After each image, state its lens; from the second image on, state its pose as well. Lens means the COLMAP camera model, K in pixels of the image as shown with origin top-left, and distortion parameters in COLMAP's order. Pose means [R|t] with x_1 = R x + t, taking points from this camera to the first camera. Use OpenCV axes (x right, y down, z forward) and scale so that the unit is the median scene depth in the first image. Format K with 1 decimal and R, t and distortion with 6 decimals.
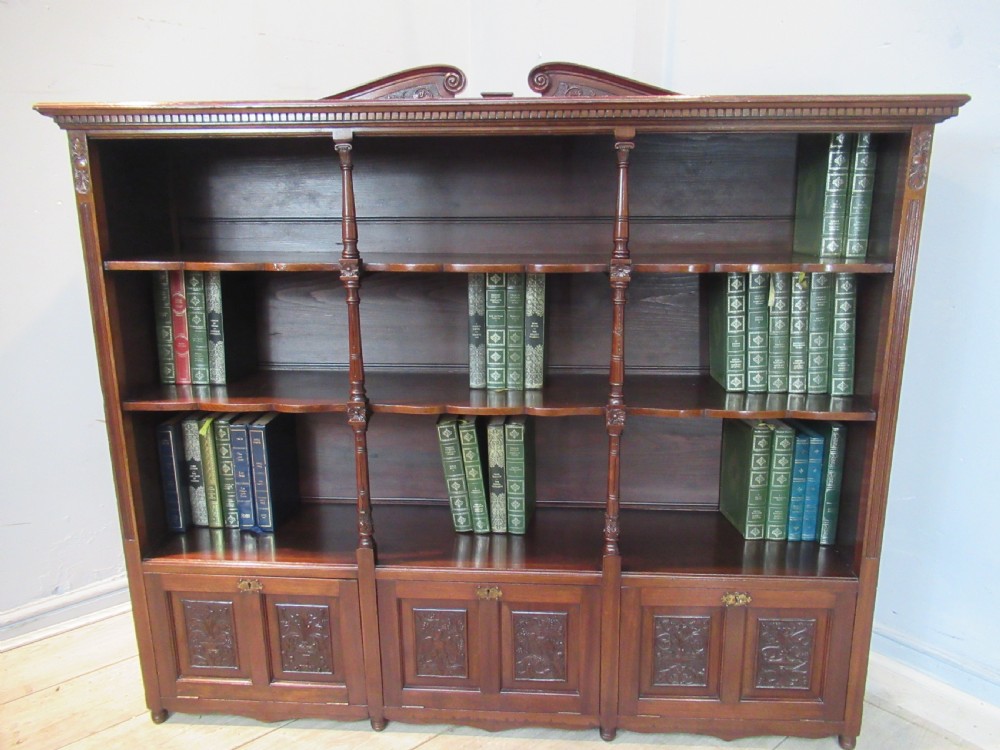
lens RADIAL K [[739.2, 0, 477.7], [0, 739.2, 378.1], [0, 0, 1]] dist [-0.009792, 0.003799]
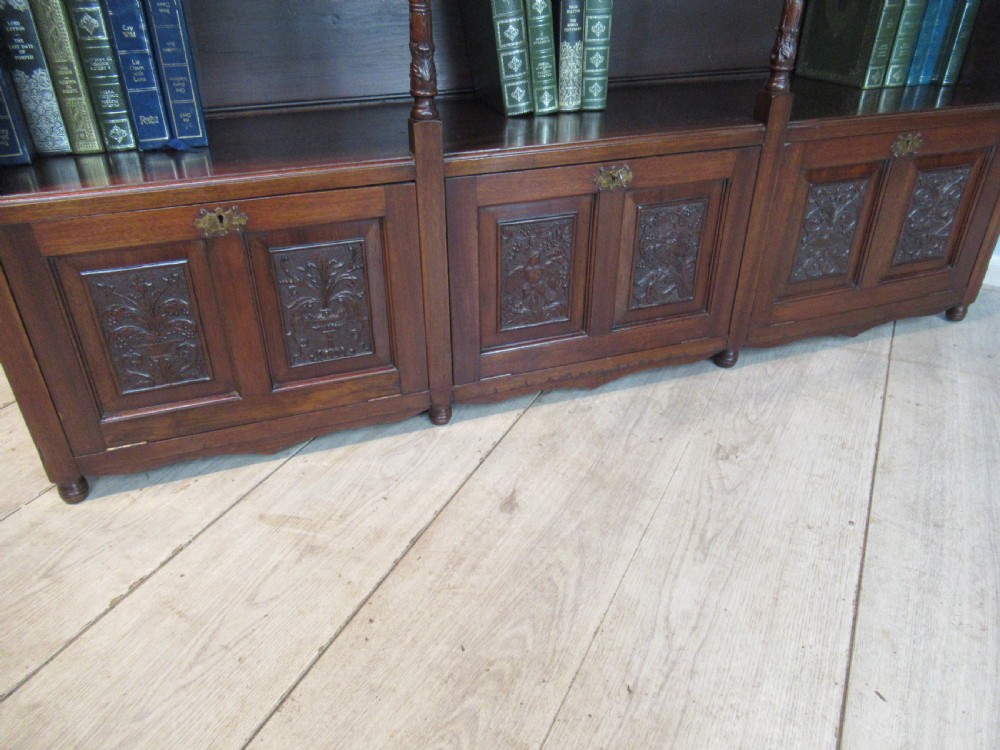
lens RADIAL K [[739.2, 0, 480.4], [0, 739.2, 379.3], [0, 0, 1]] dist [-0.009792, 0.003799]
pose [[0.917272, -0.200712, 0.343986, -0.338958], [0.087112, 0.943921, 0.318474, 0.231025], [-0.388617, -0.262162, 0.883316, 0.405629]]
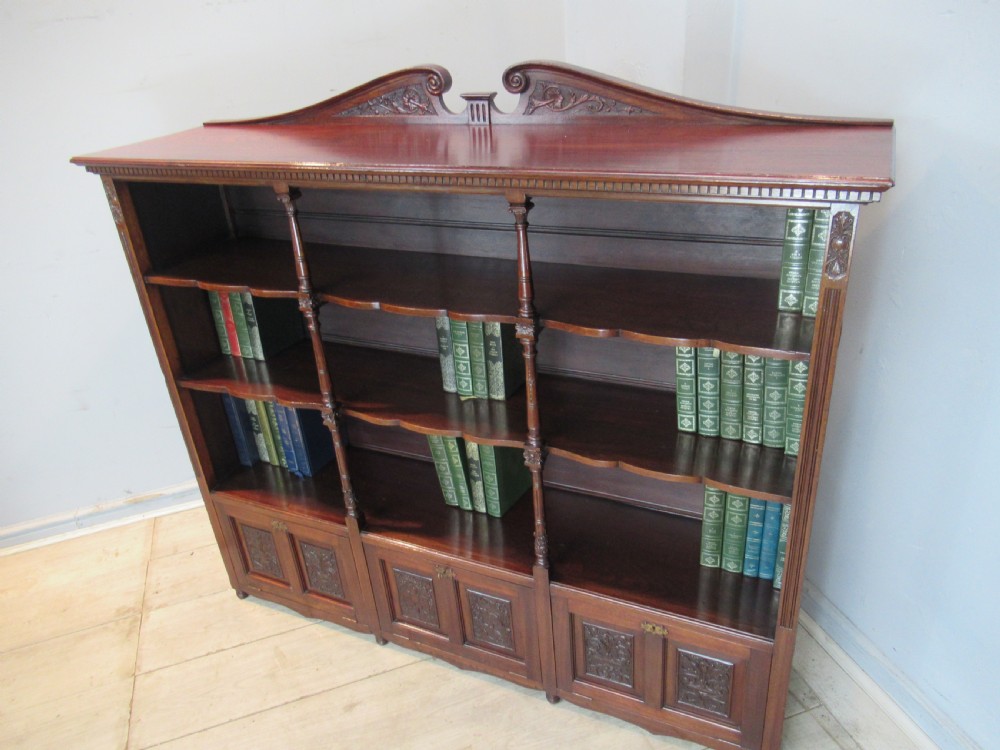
lens RADIAL K [[739.2, 0, 476.1], [0, 739.2, 377.5], [0, 0, 1]] dist [-0.009792, 0.003799]
pose [[0.928877, 0.106583, -0.354721, 0.418743], [-0.011880, 0.965783, 0.259079, -0.288918], [0.370197, -0.236439, 0.898360, 0.050442]]
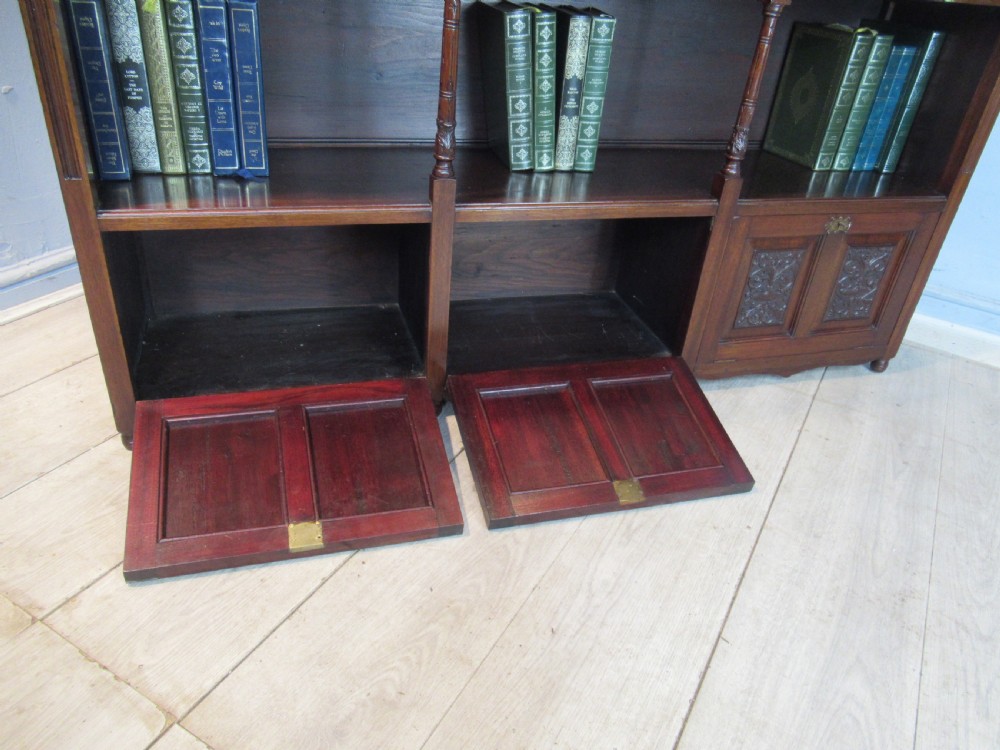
lens RADIAL K [[739.2, 0, 477.6], [0, 739.2, 376.9], [0, 0, 1]] dist [-0.009792, 0.003799]
pose [[0.932905, -0.110551, 0.342733, -0.379182], [-0.007513, 0.945533, 0.325439, 0.170522], [-0.360043, -0.306178, 0.881262, 0.271697]]
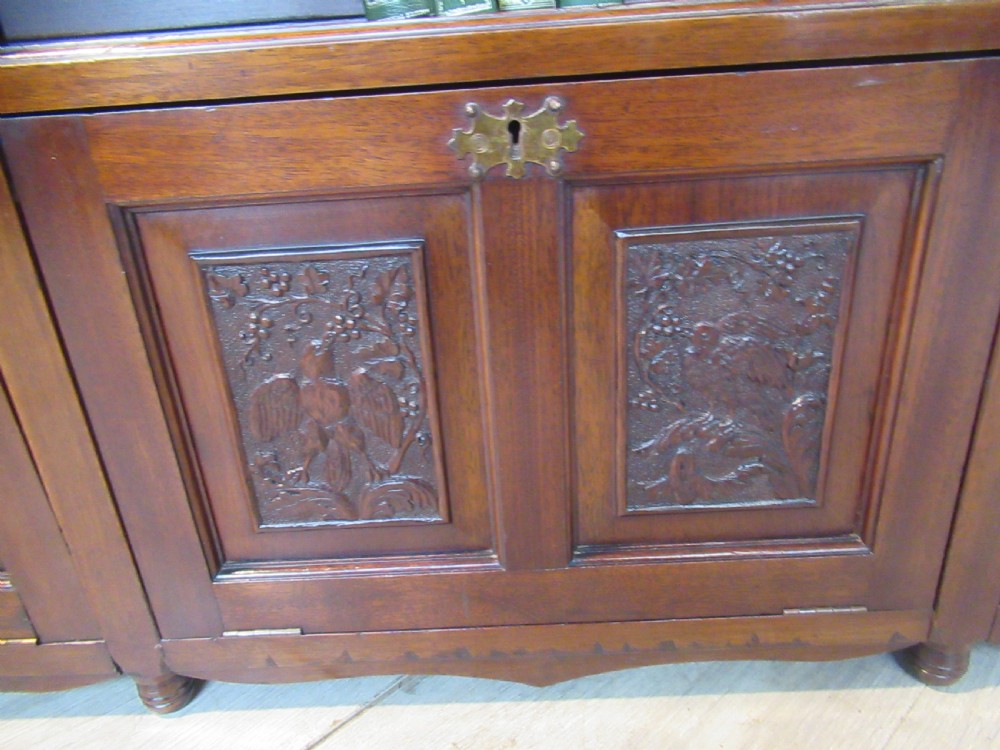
lens RADIAL K [[739.2, 0, 498.7], [0, 739.2, 392.1], [0, 0, 1]] dist [-0.009792, 0.003799]
pose [[0.996861, -0.069621, 0.037695, -0.002178], [0.060714, 0.977831, 0.200400, 0.307243], [-0.050811, -0.197482, 0.978989, 0.743367]]
